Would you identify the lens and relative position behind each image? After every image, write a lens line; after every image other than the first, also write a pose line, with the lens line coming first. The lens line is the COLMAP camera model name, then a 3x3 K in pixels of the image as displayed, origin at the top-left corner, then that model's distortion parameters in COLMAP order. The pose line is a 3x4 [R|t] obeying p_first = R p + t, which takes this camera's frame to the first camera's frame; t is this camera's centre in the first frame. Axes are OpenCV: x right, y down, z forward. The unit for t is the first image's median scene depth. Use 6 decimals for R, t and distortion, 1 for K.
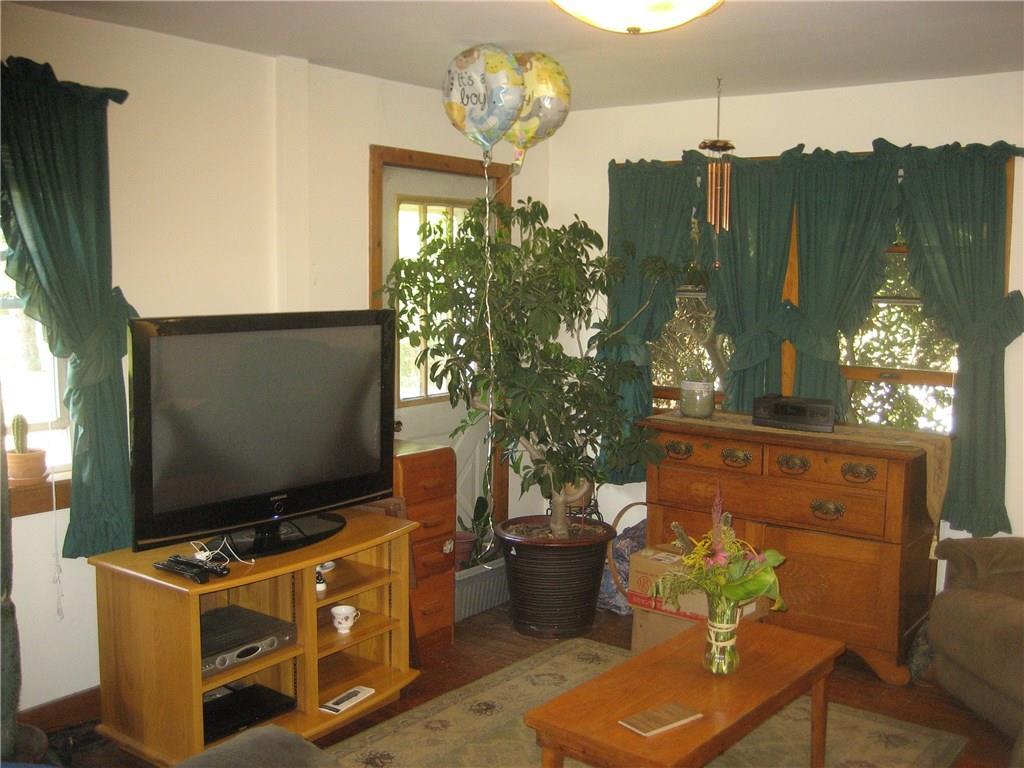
lens RADIAL K [[1057.8, 0, 516.5], [0, 1057.8, 381.5], [0, 0, 1]] dist [-0.149743, 0.190893]
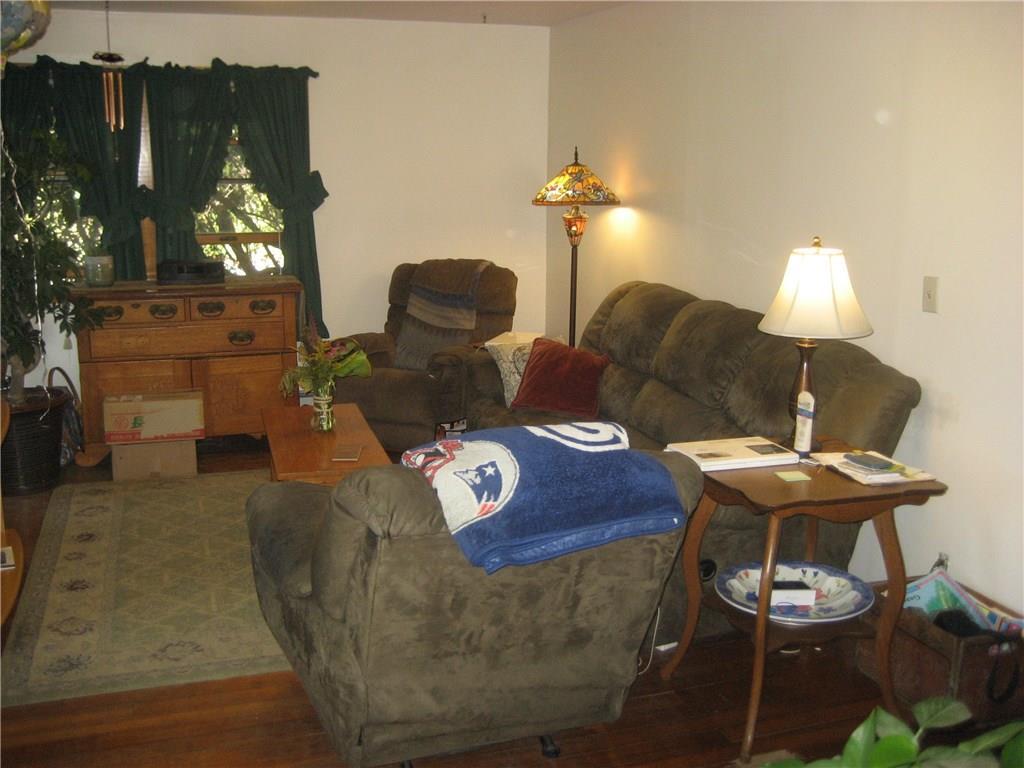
lens RADIAL K [[1057.8, 0, 516.5], [0, 1057.8, 381.5], [0, 0, 1]] dist [-0.149743, 0.190893]
pose [[0.548645, -0.183117, 0.815755, -0.605235], [0.090729, 0.982998, 0.159638, -0.006080], [-0.831118, -0.013572, 0.555931, -0.056028]]
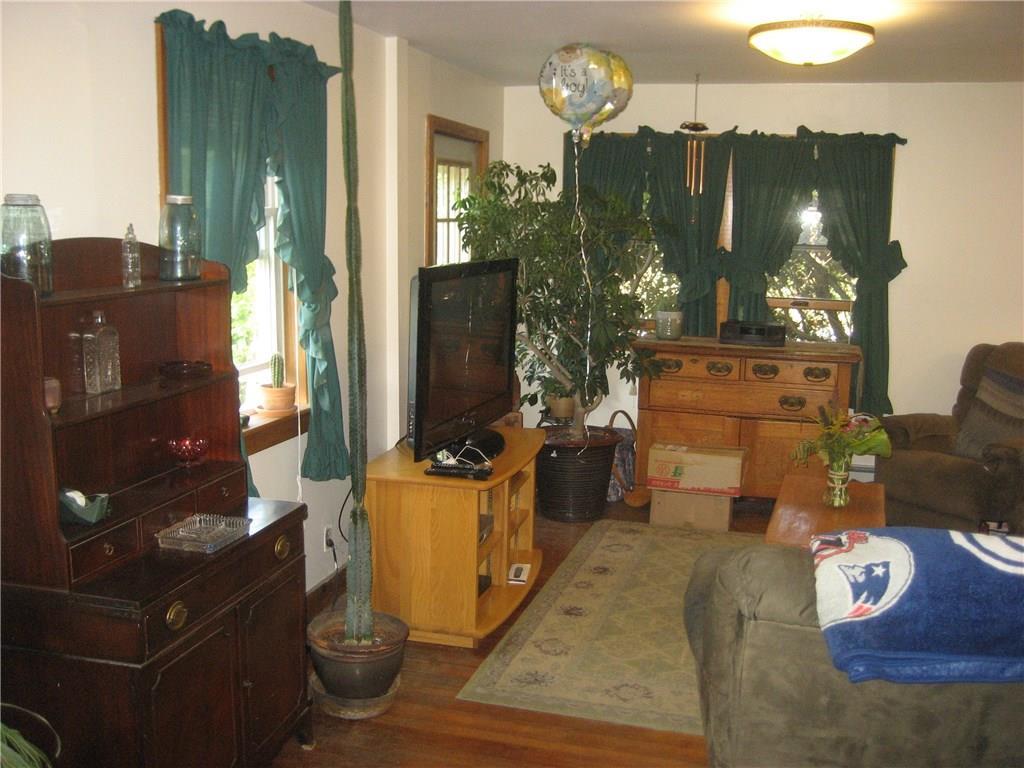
lens RADIAL K [[1057.8, 0, 516.5], [0, 1057.8, 381.5], [0, 0, 1]] dist [-0.149743, 0.190893]
pose [[0.930410, -0.052382, 0.362759, -0.507554], [0.032661, 0.997646, 0.060290, 0.001304], [-0.365063, -0.044246, 0.929931, -0.128777]]
